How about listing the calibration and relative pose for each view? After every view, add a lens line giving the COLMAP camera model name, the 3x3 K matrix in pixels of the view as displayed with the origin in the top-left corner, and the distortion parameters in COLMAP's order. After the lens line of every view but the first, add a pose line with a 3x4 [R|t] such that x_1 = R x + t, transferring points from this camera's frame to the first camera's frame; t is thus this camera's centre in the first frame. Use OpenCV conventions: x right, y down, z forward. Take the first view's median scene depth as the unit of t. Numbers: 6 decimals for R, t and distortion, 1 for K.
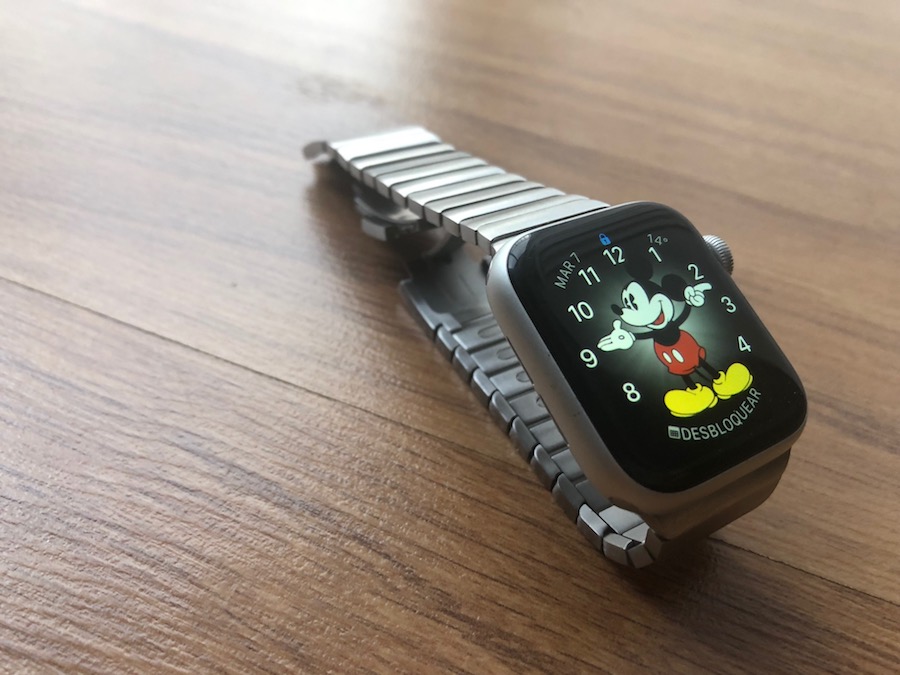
lens RADIAL K [[728.2, 0, 448.1], [0, 728.2, 395.7], [0, 0, 1]] dist [-0.060806, 0.064225]
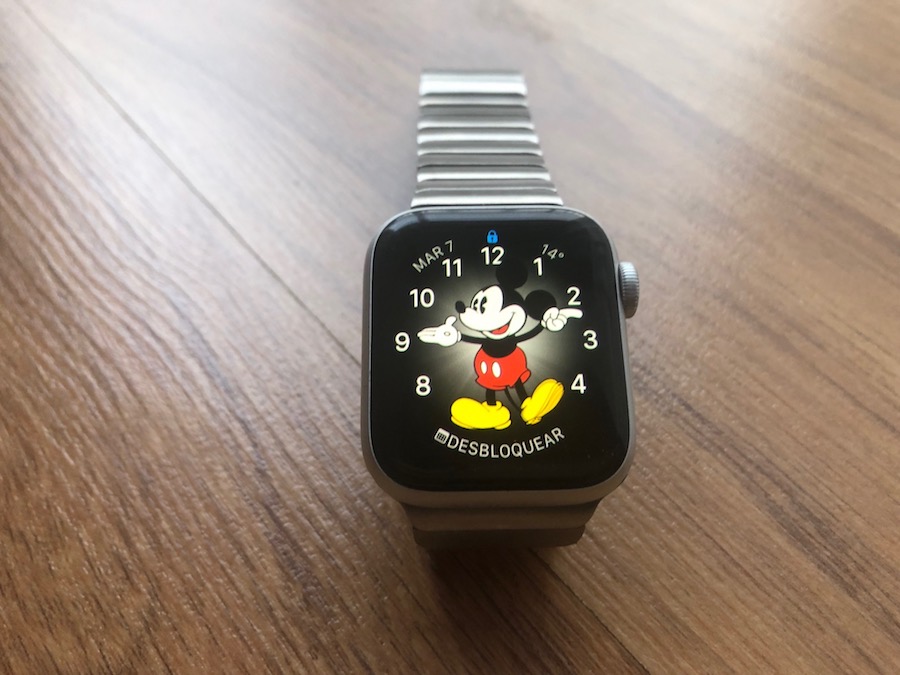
lens RADIAL K [[726.3, 0, 447.0], [0, 726.3, 375.1], [0, 0, 1]] dist [-0.010773, -0.007974]
pose [[0.868540, 0.349177, -0.351730, 0.589775], [-0.311349, 0.936568, 0.160943, -0.181219], [0.385616, -0.030274, 0.922162, 0.042158]]
